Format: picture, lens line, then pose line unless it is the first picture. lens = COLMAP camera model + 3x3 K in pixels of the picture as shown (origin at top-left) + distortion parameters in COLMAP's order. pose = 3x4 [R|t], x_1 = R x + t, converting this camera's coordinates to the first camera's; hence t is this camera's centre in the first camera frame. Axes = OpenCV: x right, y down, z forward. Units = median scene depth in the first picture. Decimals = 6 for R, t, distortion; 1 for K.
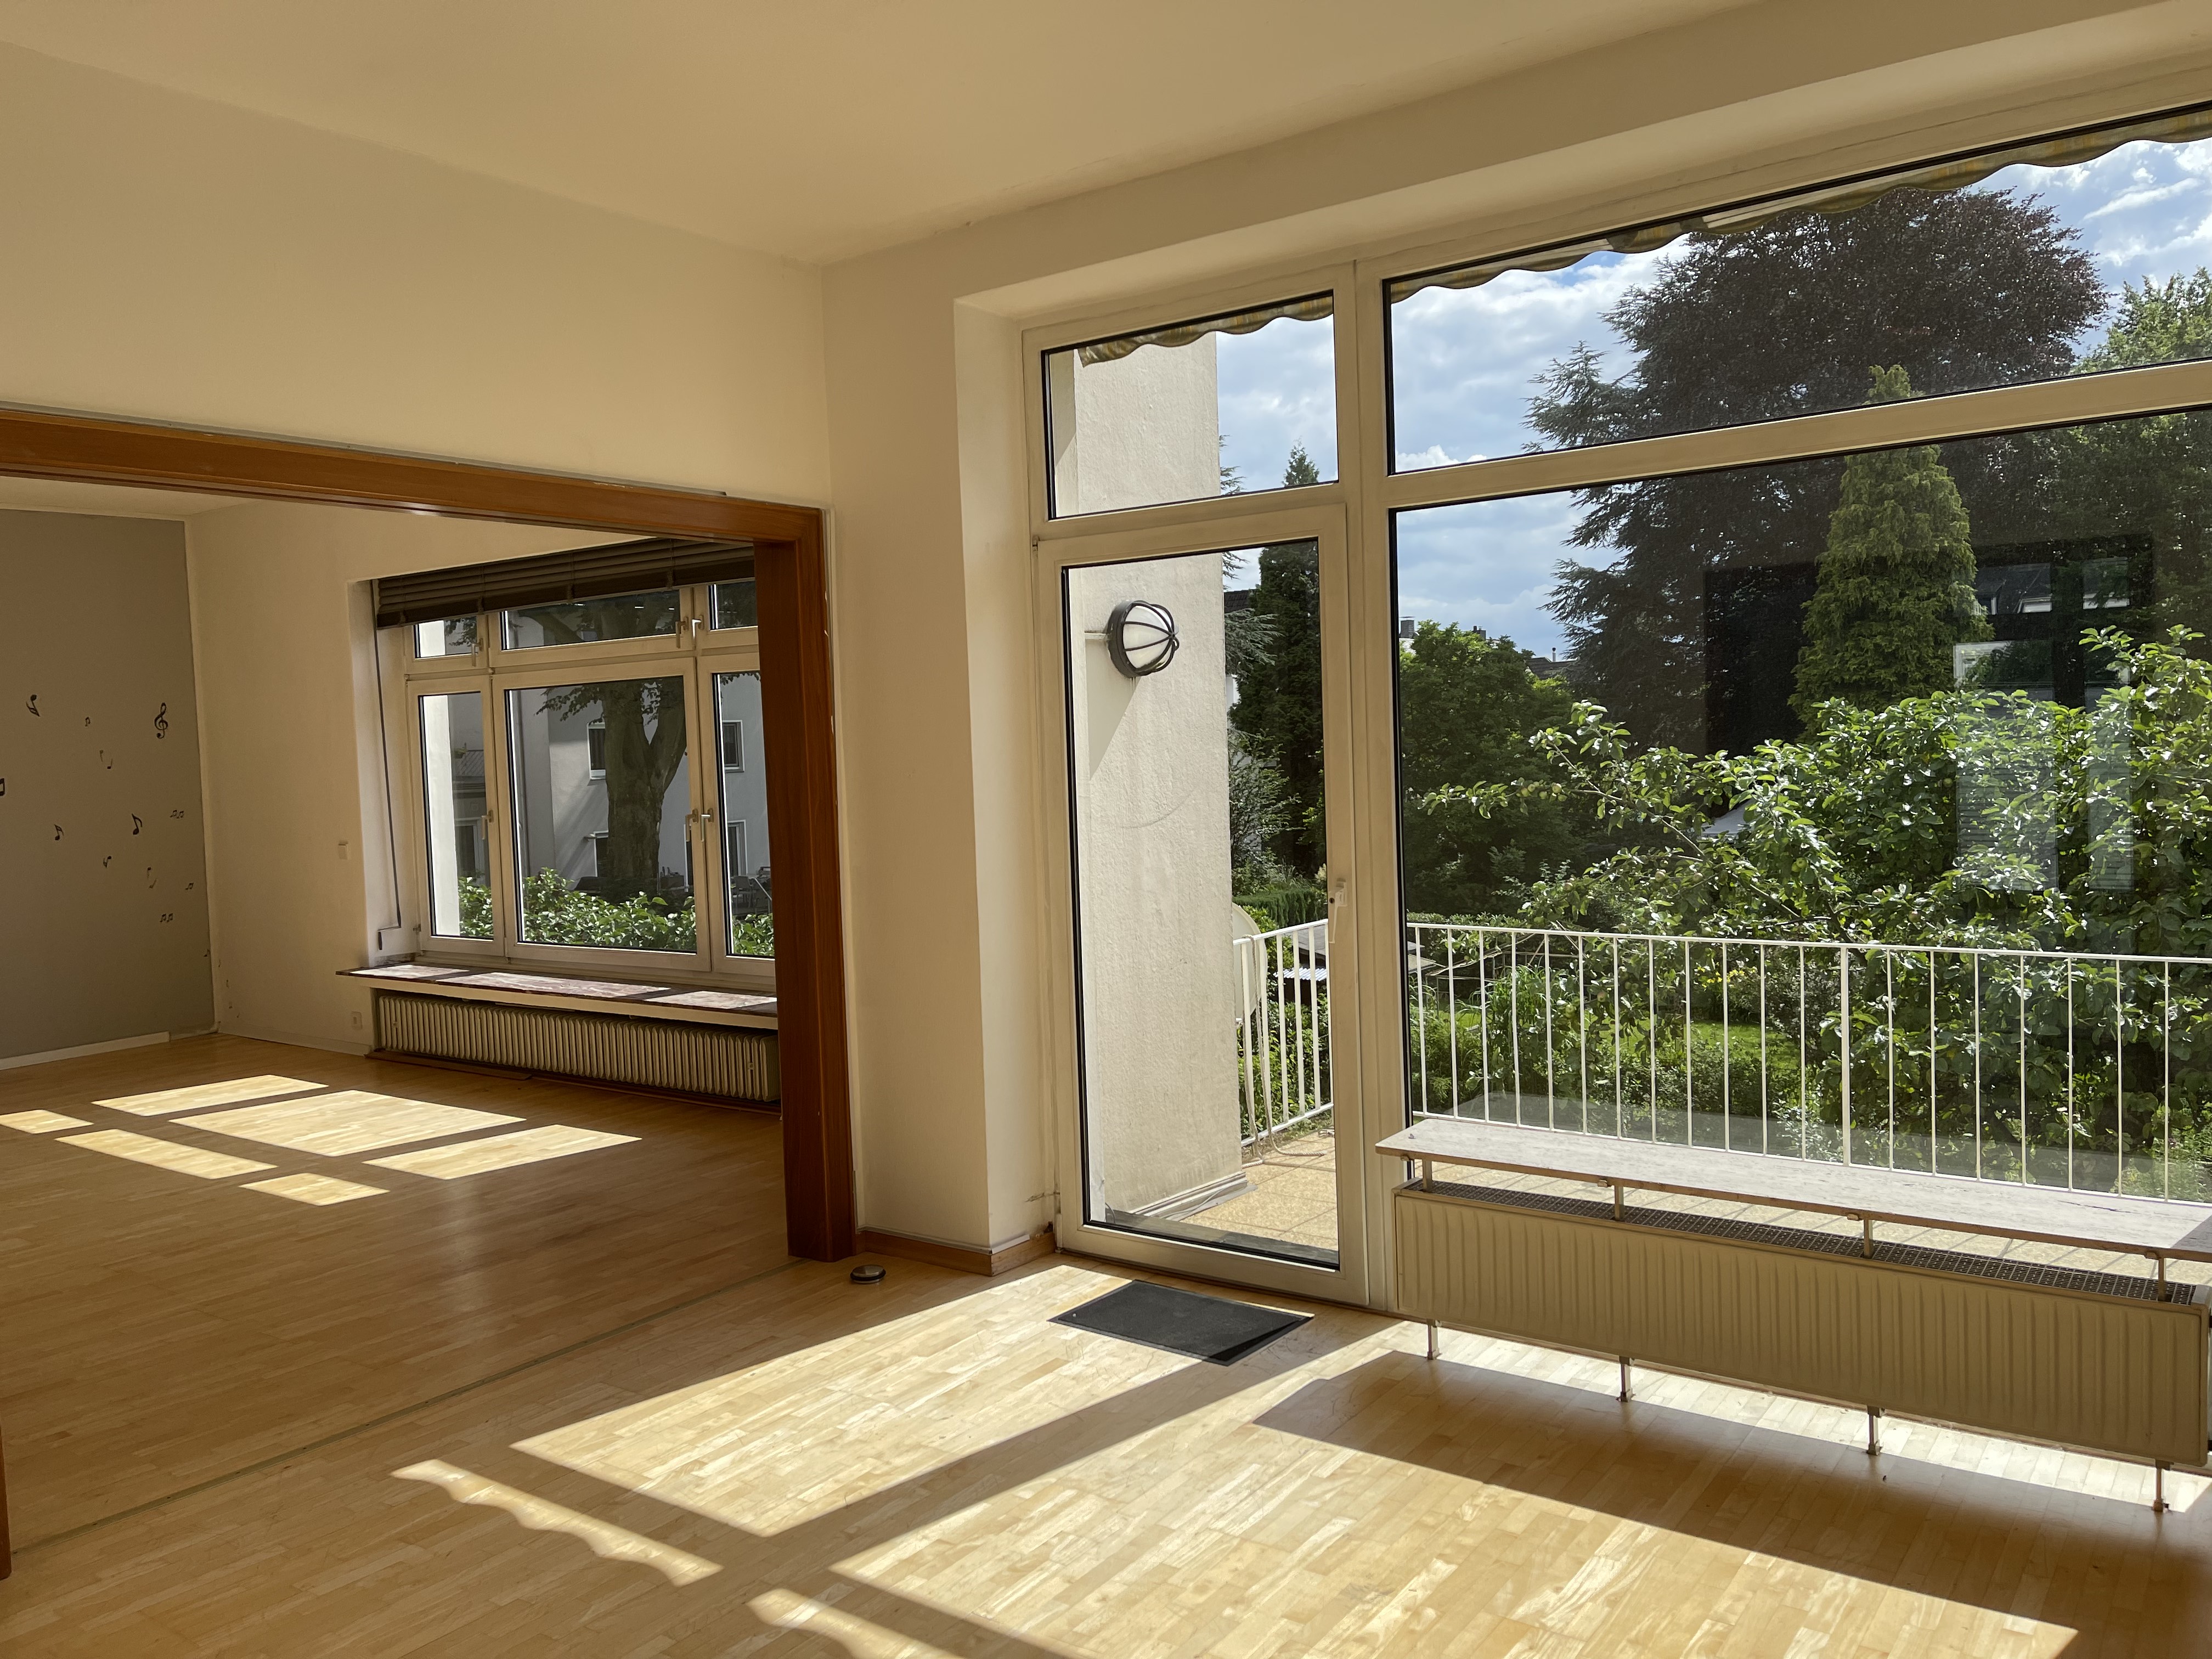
lens RADIAL K [[1682.0, 0, 1106.0], [0, 1682.0, 829.5], [0, 0, 1]] dist [0.082702, -0.101279]
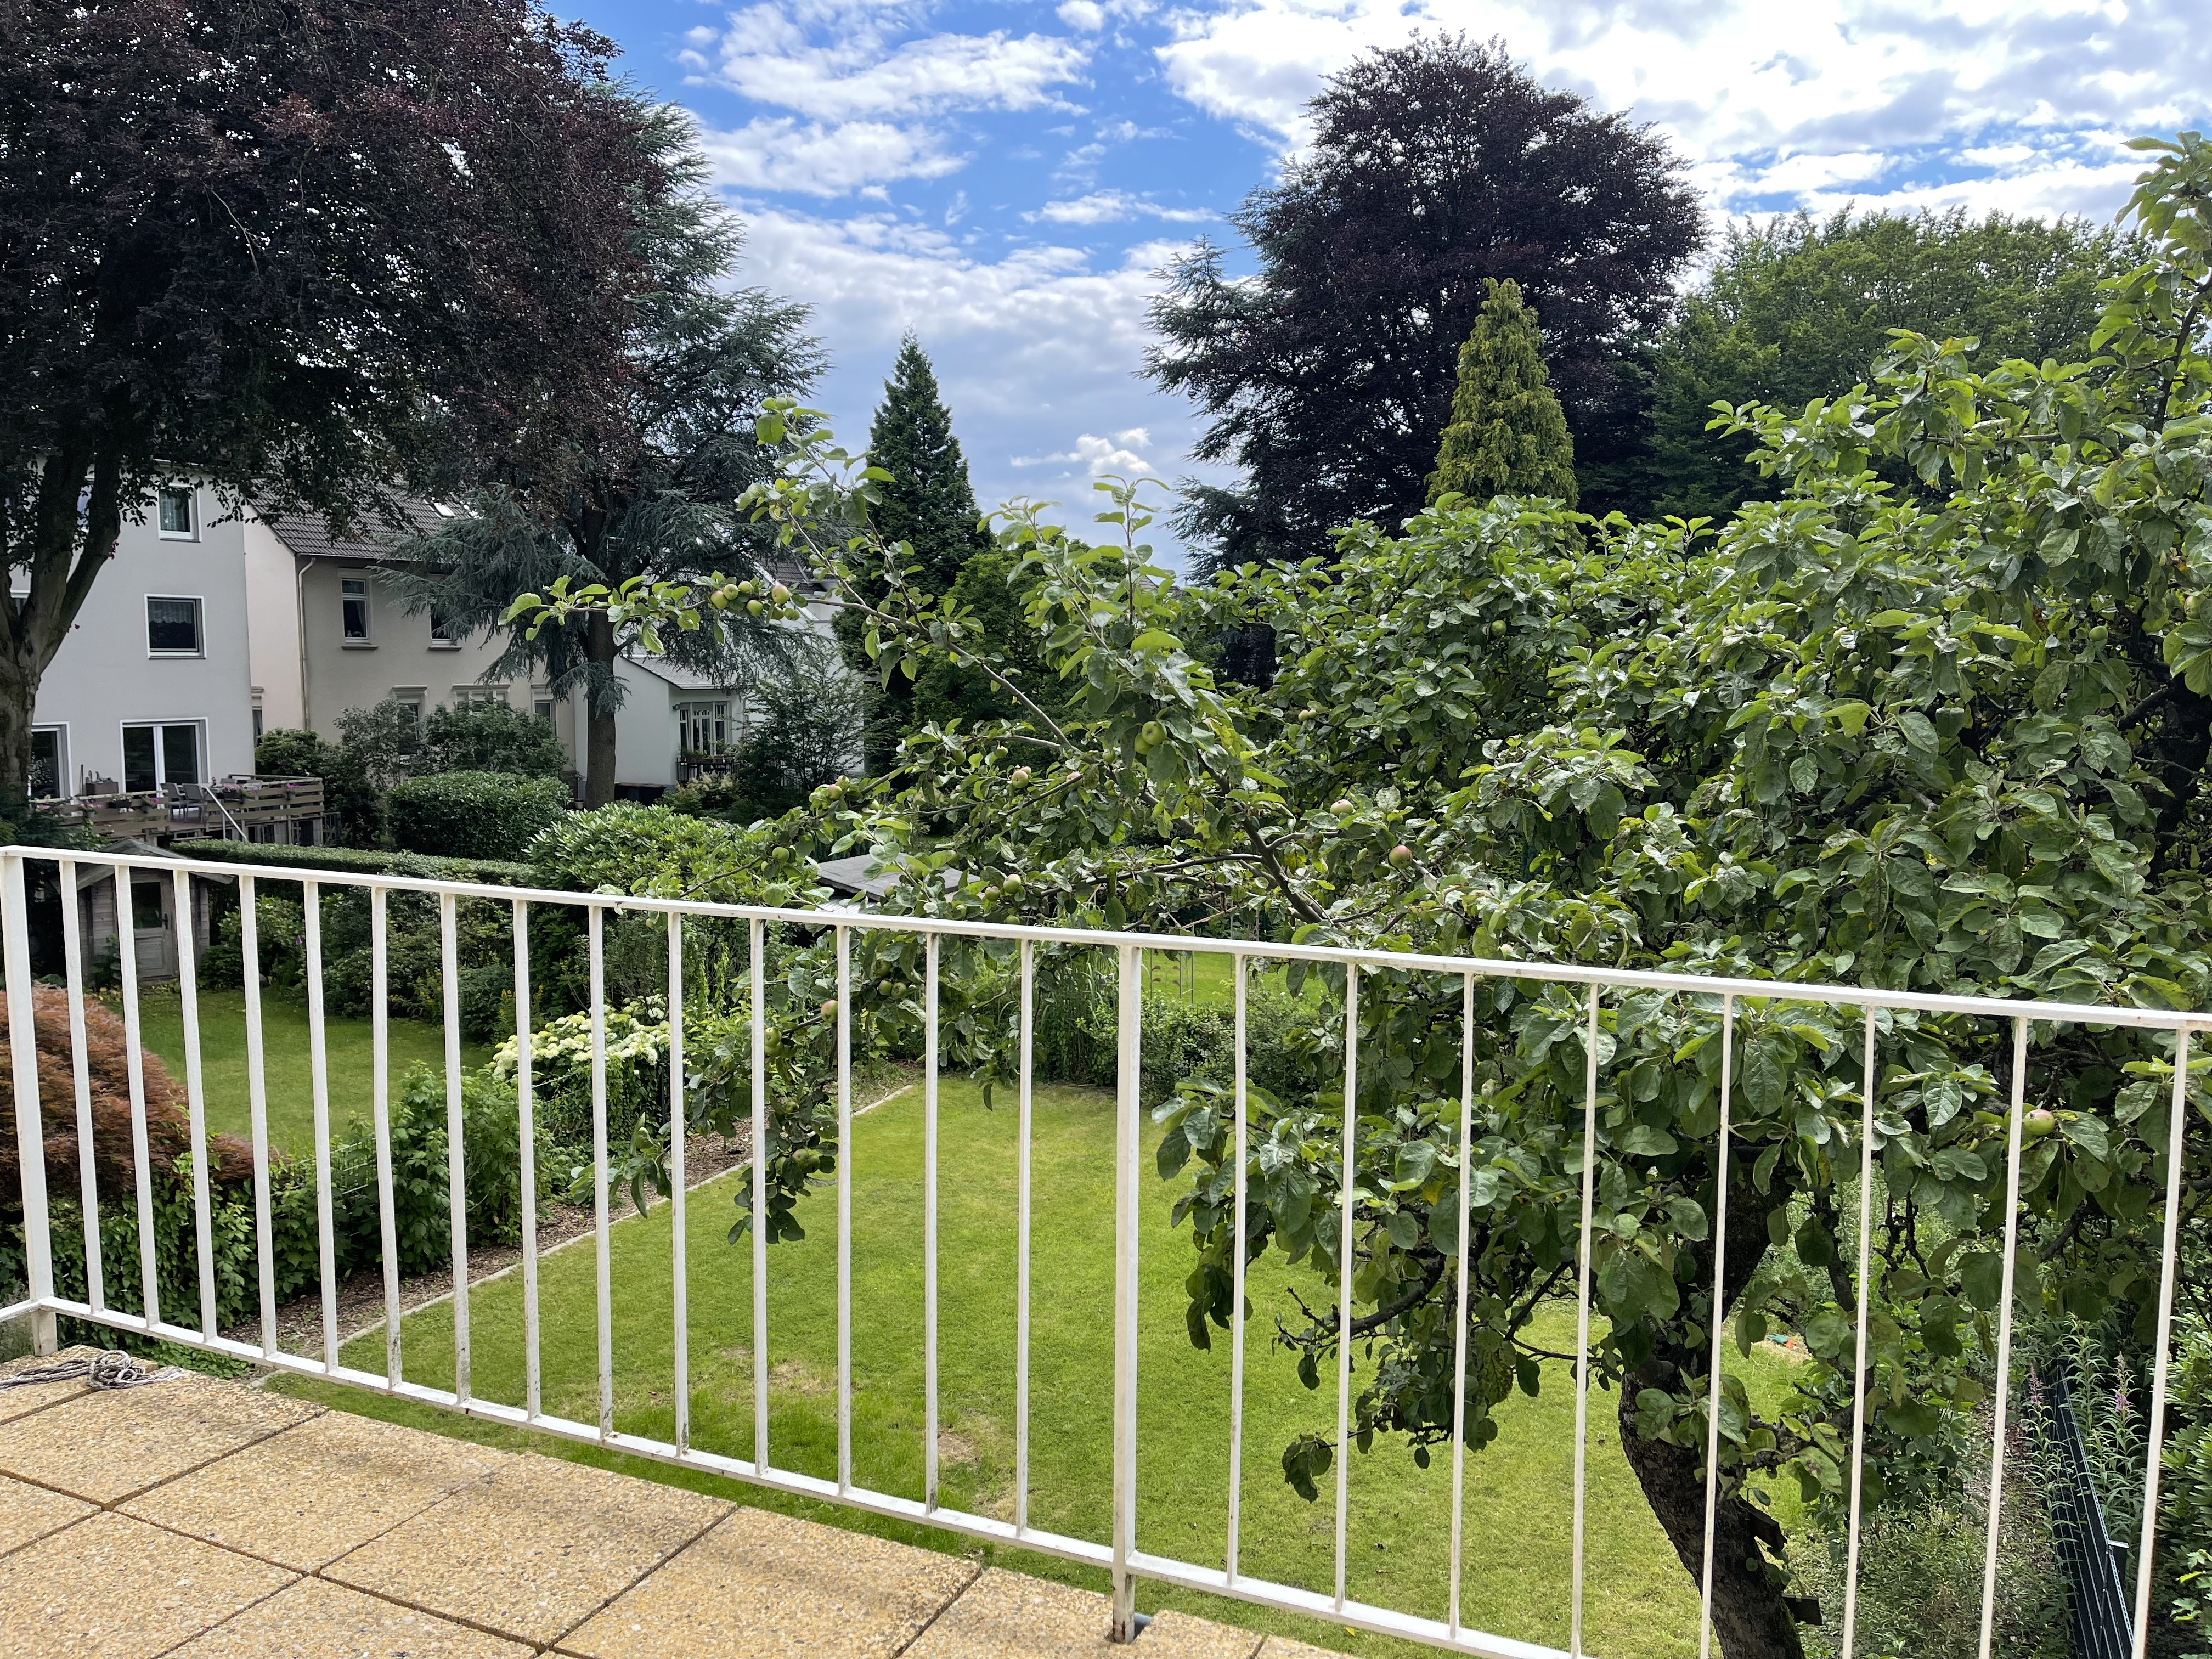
lens RADIAL K [[1699.9, 0, 1106.0], [0, 1699.9, 829.5], [0, 0, 1]] dist [-0.005078, 0.000760]
pose [[0.979085, 0.020880, 0.202375, 0.058689], [-0.029071, 0.998870, 0.037589, 0.005546], [-0.201362, -0.042686, 0.978586, 0.108839]]
